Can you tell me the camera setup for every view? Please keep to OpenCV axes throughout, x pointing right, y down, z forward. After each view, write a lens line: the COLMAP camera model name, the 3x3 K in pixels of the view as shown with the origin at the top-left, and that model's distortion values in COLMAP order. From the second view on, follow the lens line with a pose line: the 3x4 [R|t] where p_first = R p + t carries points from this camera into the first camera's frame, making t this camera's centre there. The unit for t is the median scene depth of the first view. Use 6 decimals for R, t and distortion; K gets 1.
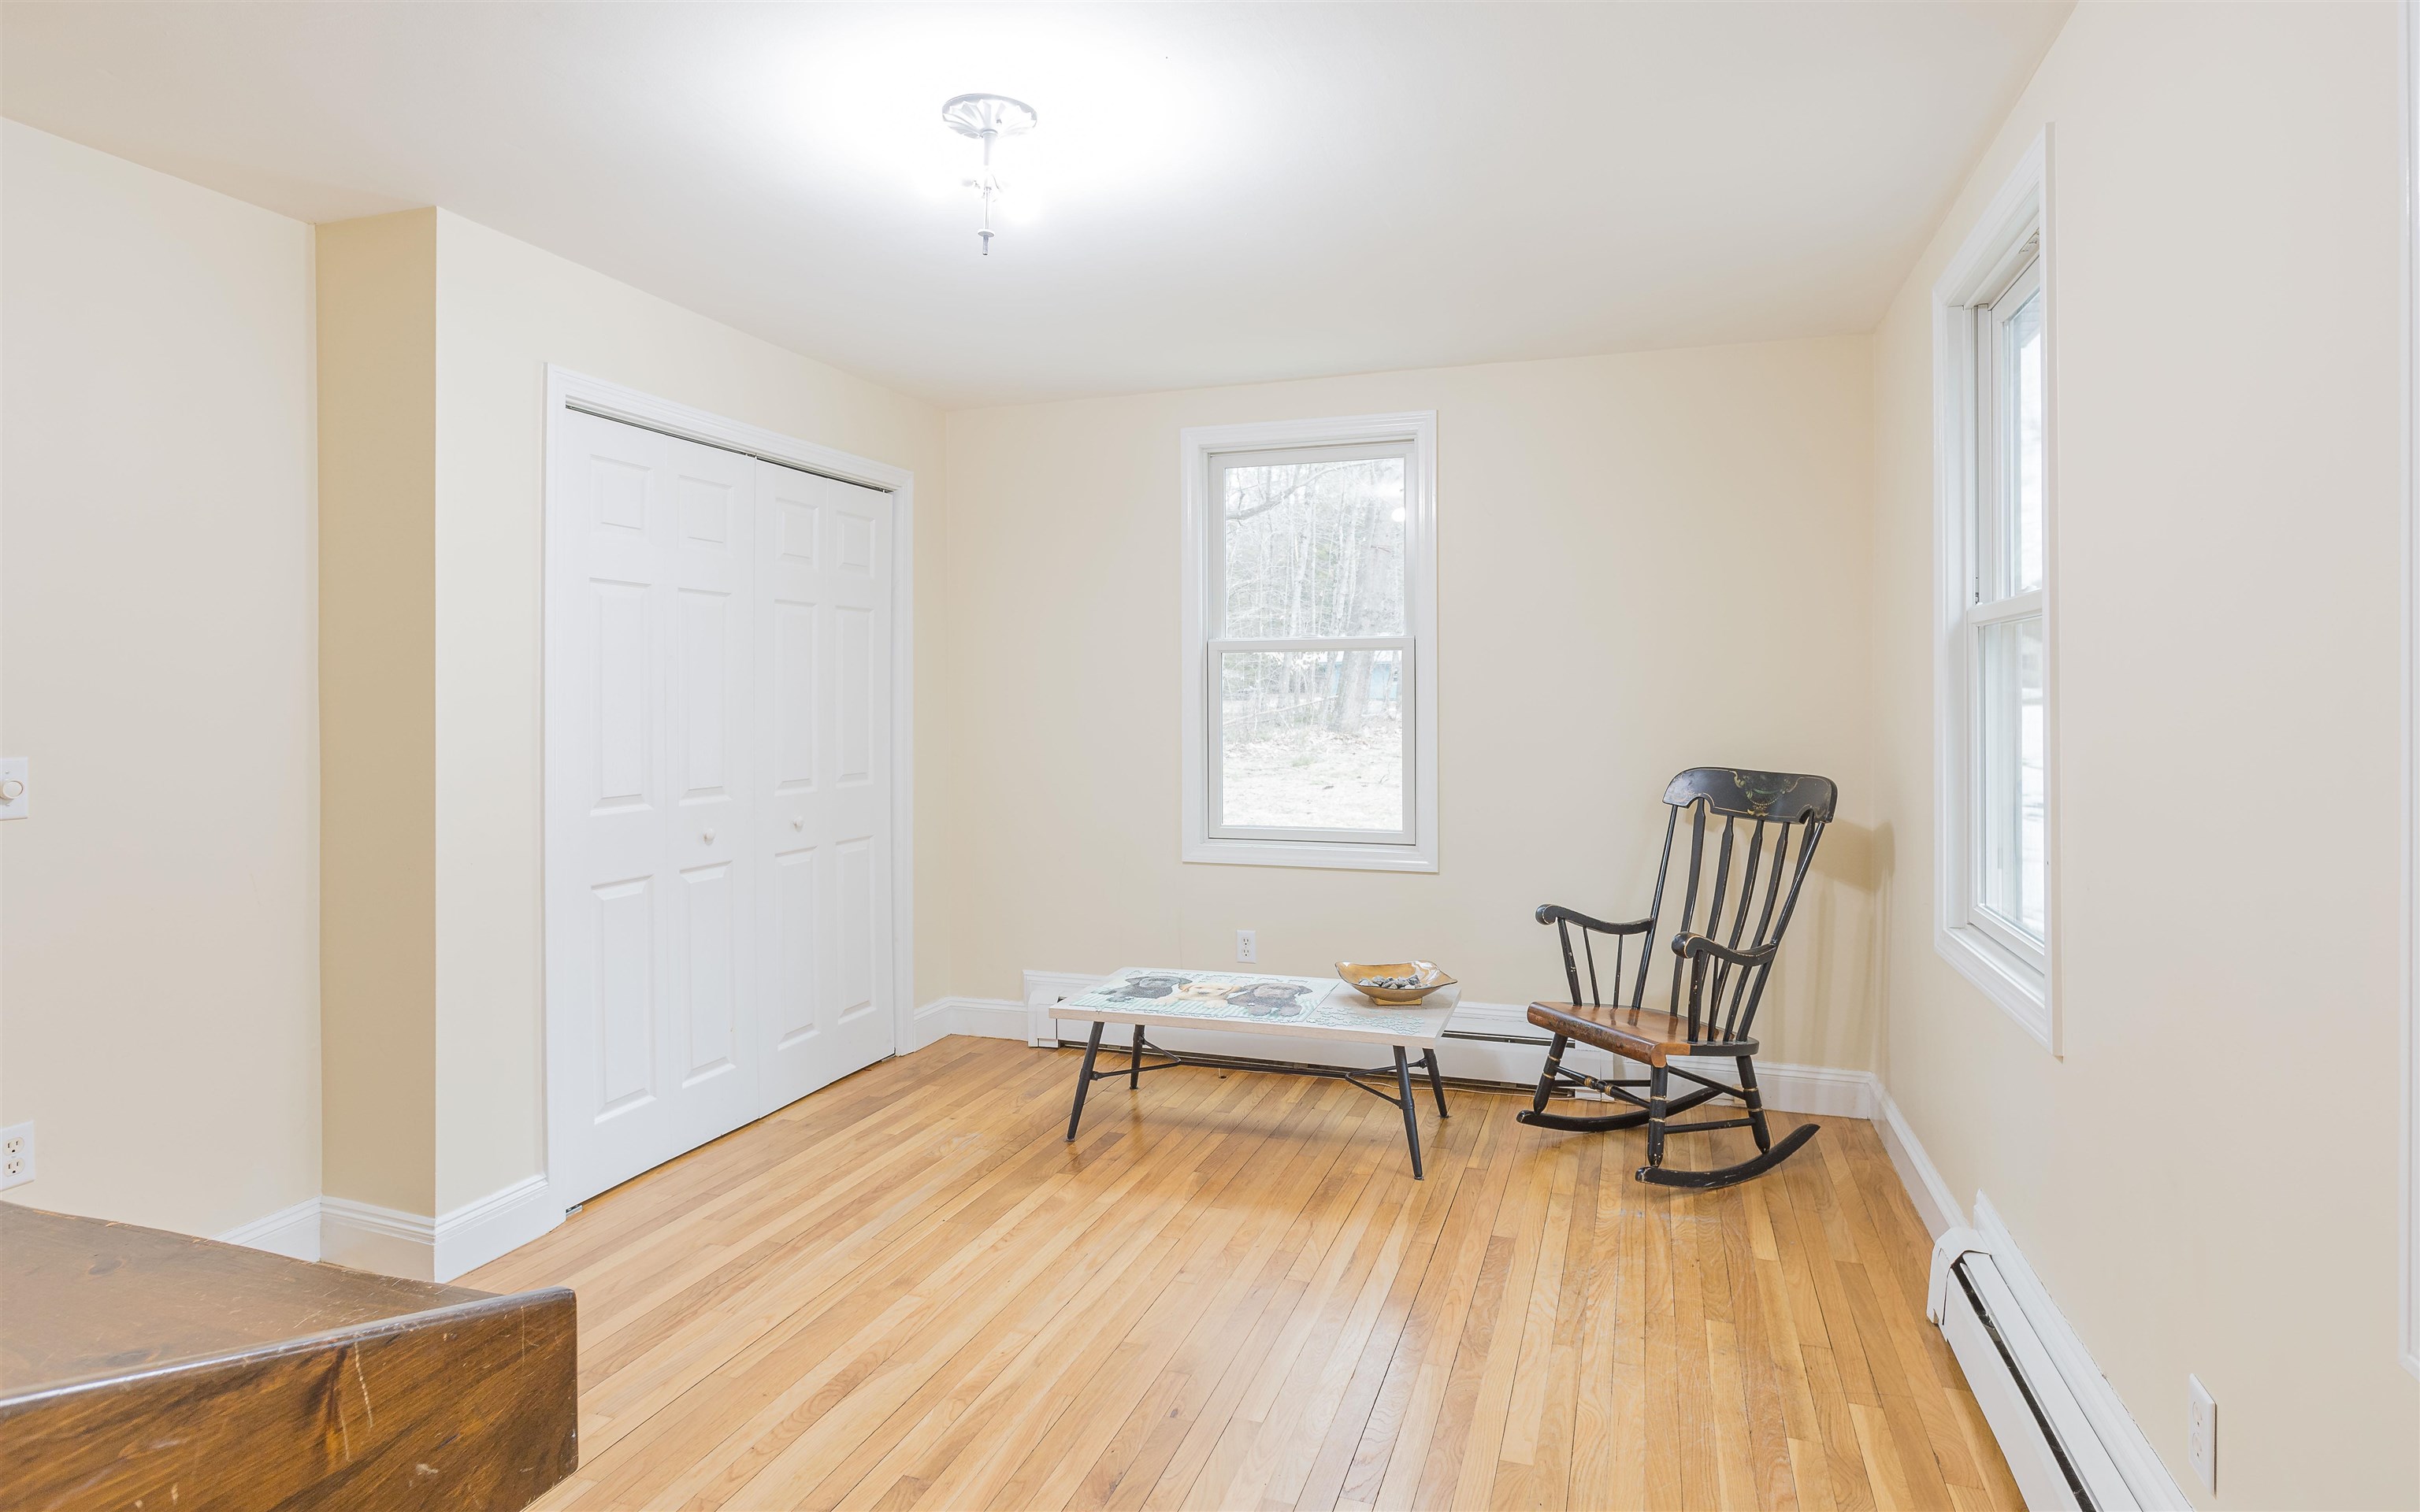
lens RADIAL K [[1265.6, 0, 1242.1], [0, 1265.6, 696.7], [0, 0, 1]] dist [0.002621, -0.002491]
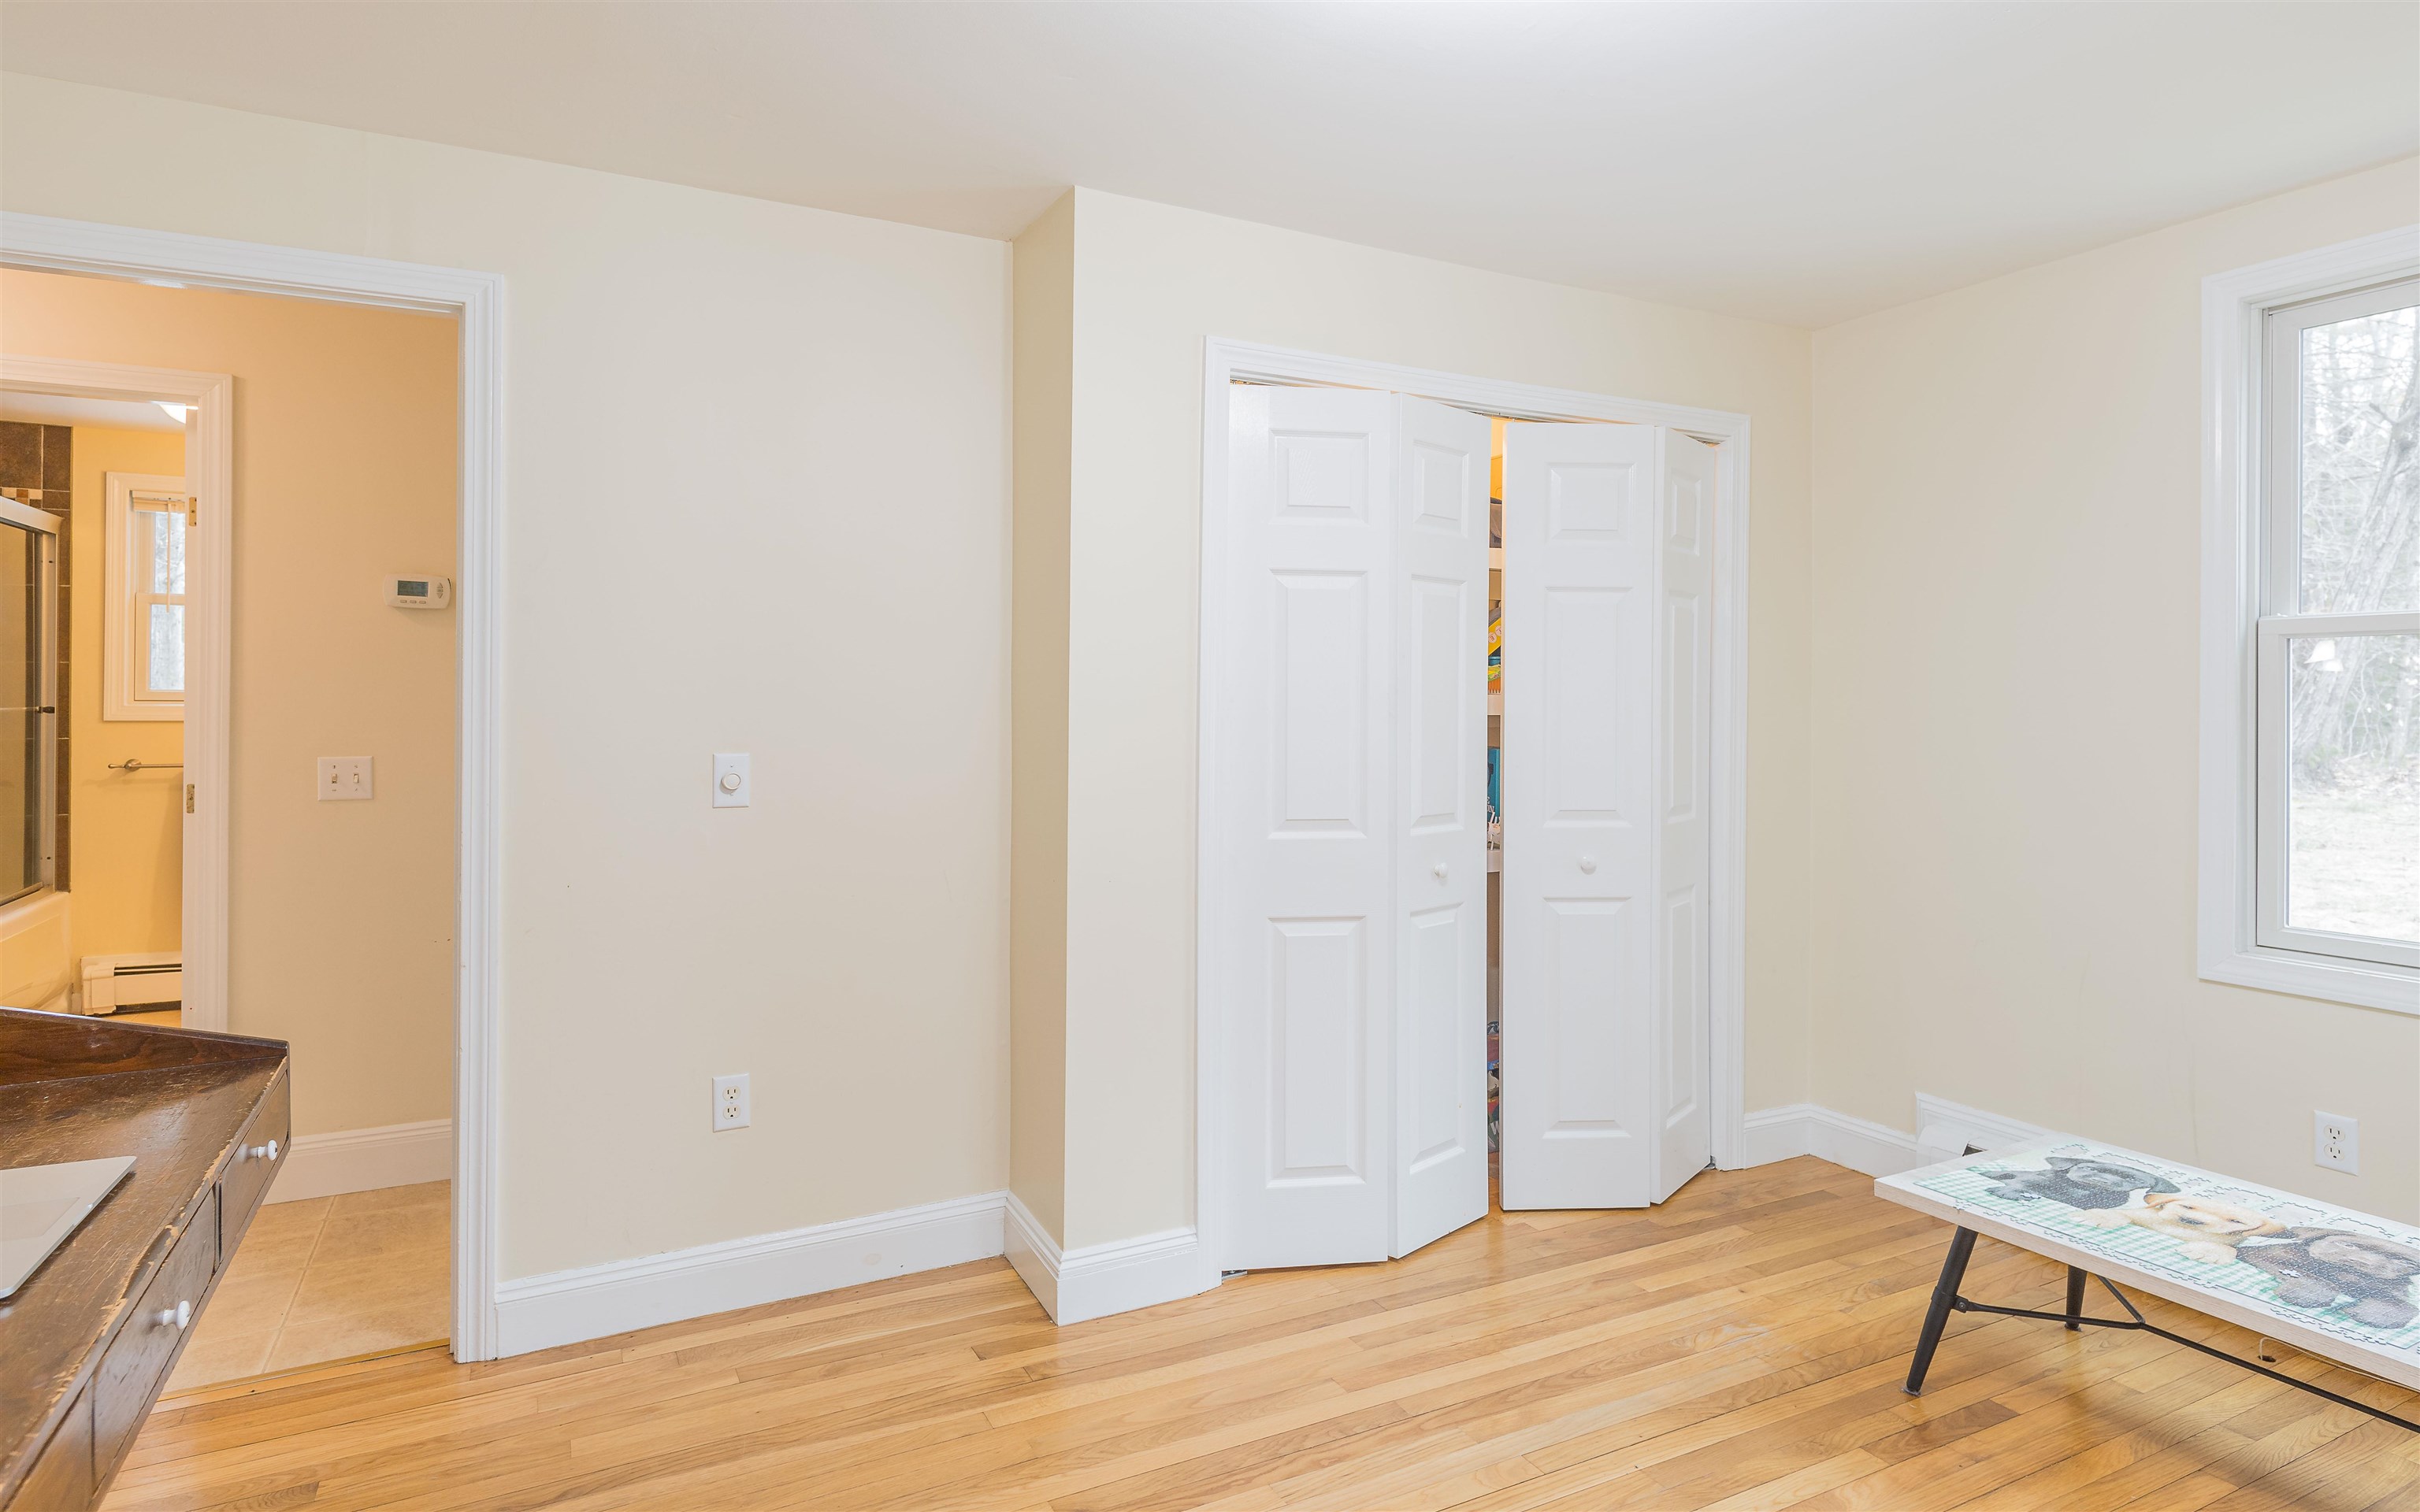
lens RADIAL K [[1234.3, 0, 1212.4], [0, 1234.3, 702.1], [0, 0, 1]] dist [0.001640, -0.001741]
pose [[0.688863, 0.005764, -0.724869, 0.074997], [-0.008205, 0.999966, 0.000154, -0.000874], [0.724845, 0.005842, 0.688887, 0.304491]]
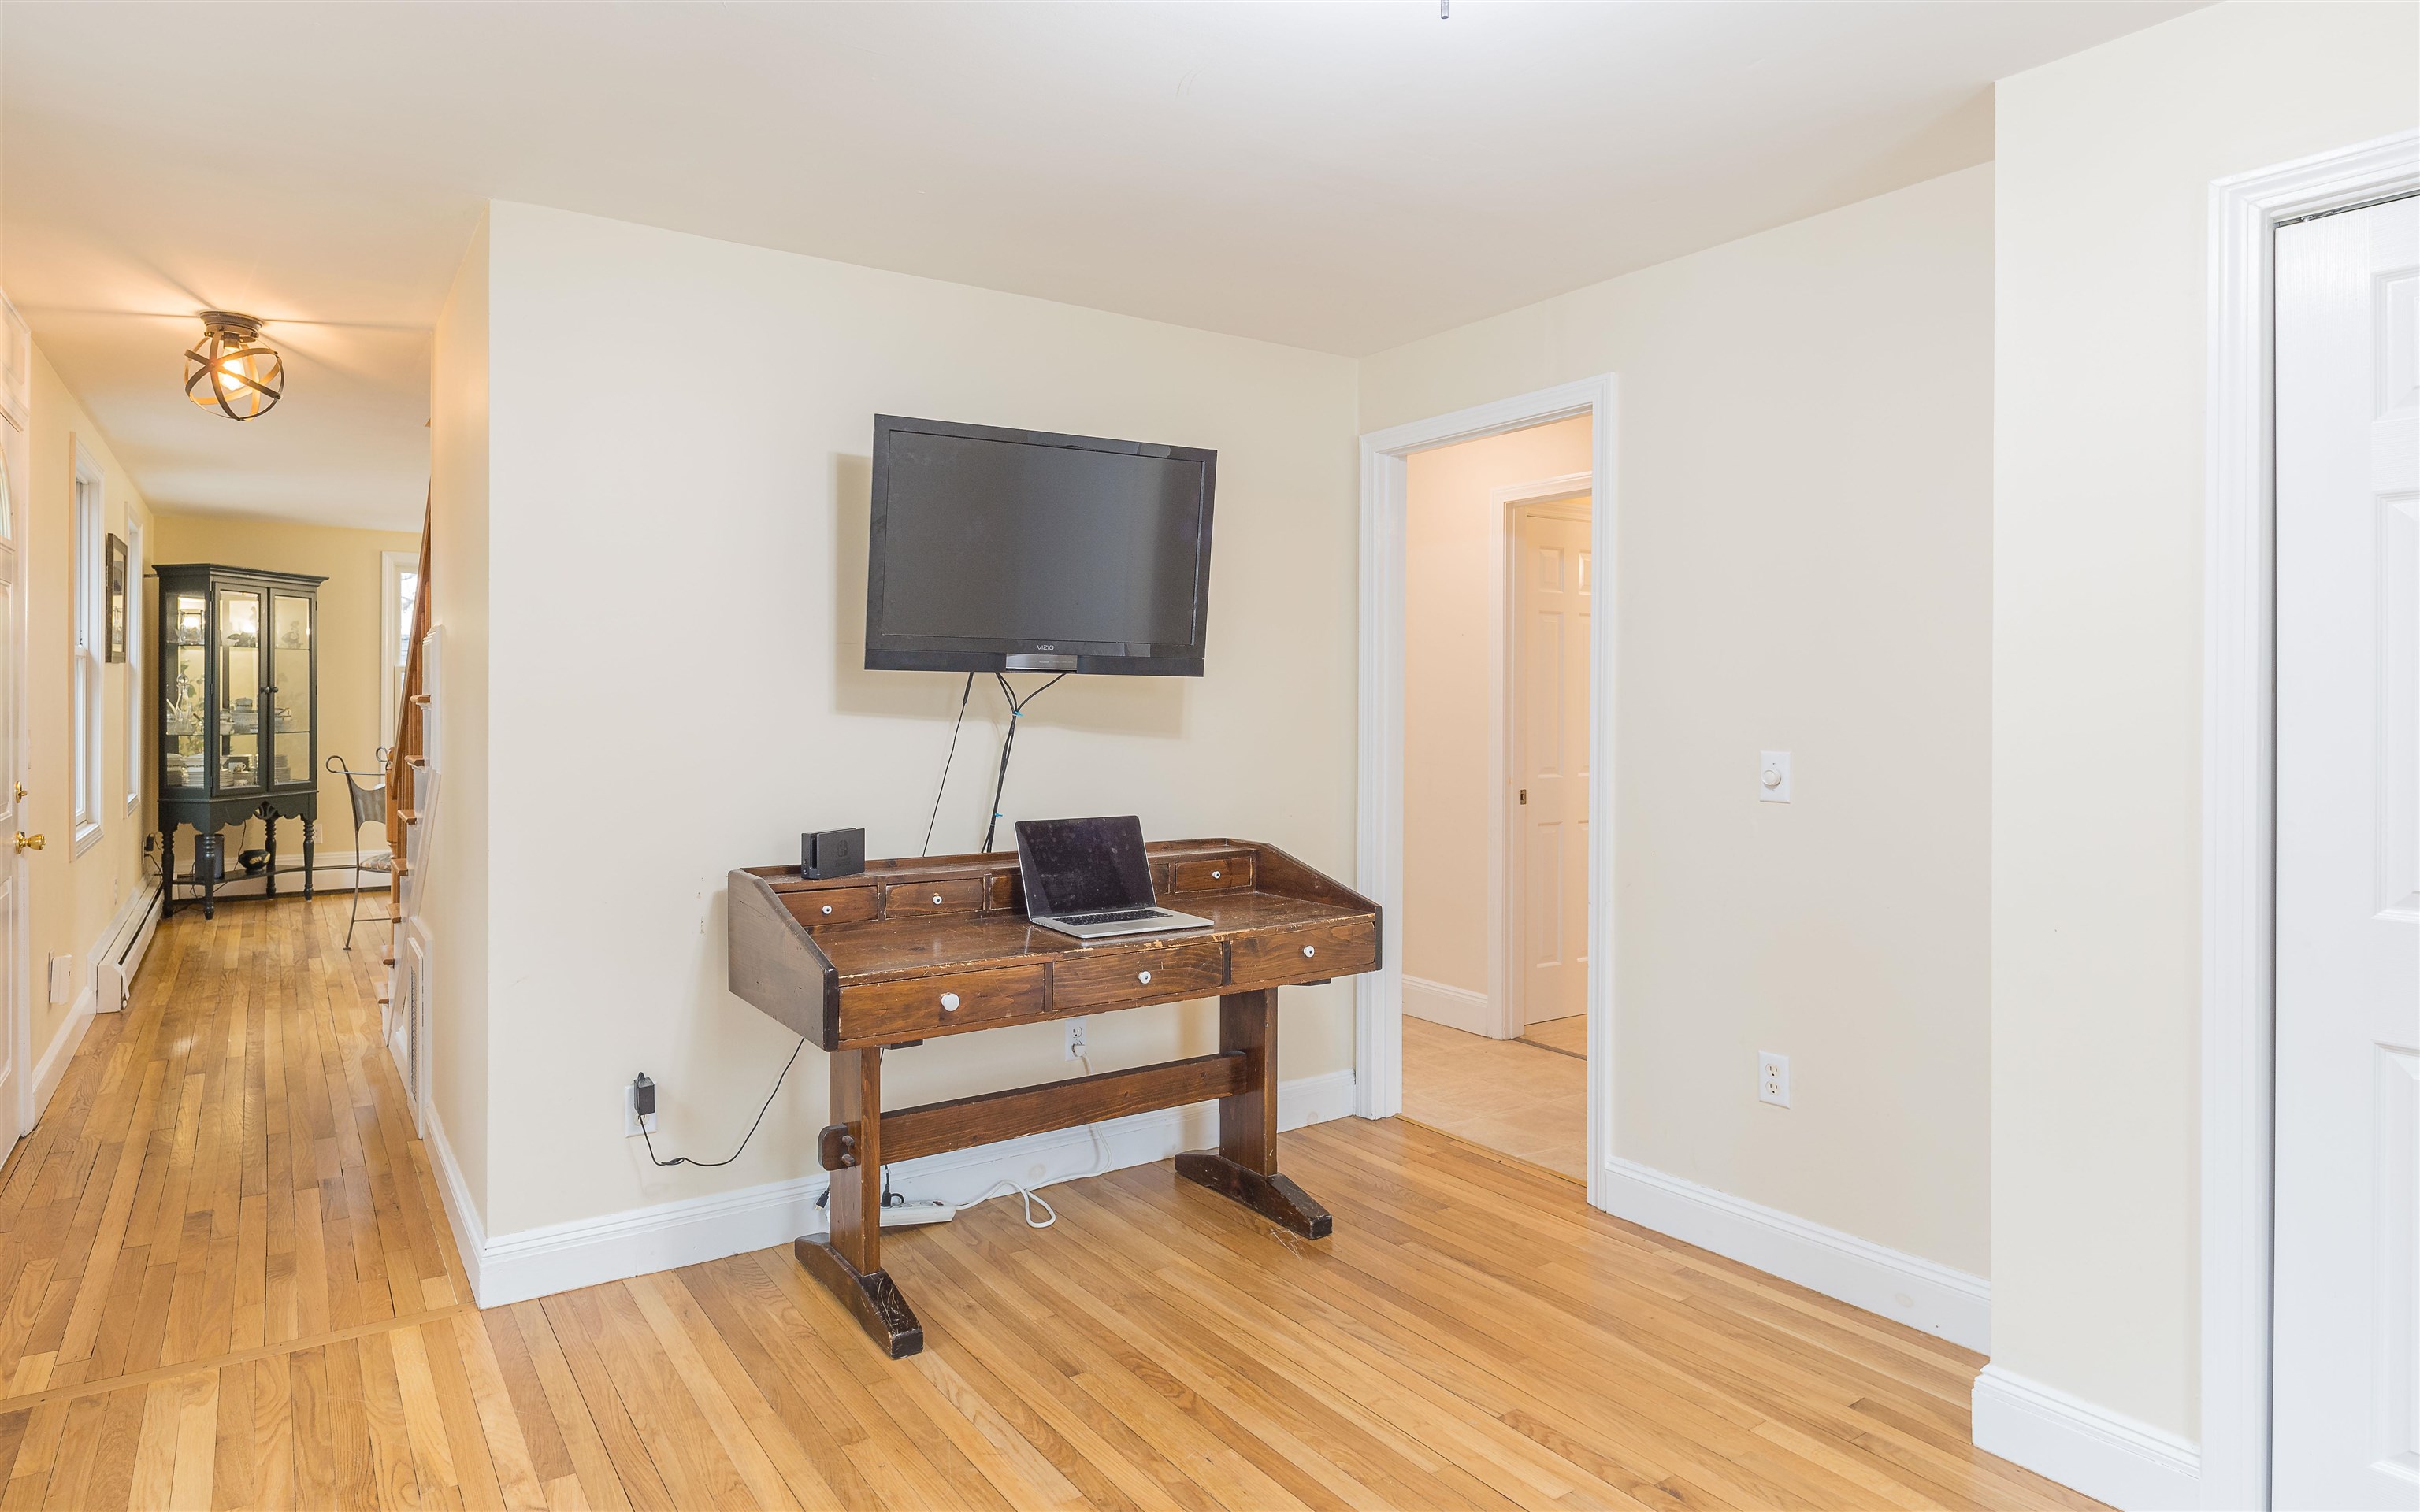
lens RADIAL K [[1388.9, 0, 1157.9], [0, 1388.9, 705.9], [0, 0, 1]] dist [0.003222, -0.000463]
pose [[-0.639059, 0.000264, -0.769157, 0.244240], [-0.005507, 0.999973, 0.004919, 0.000559], [0.769138, 0.007380, -0.639040, 0.781270]]
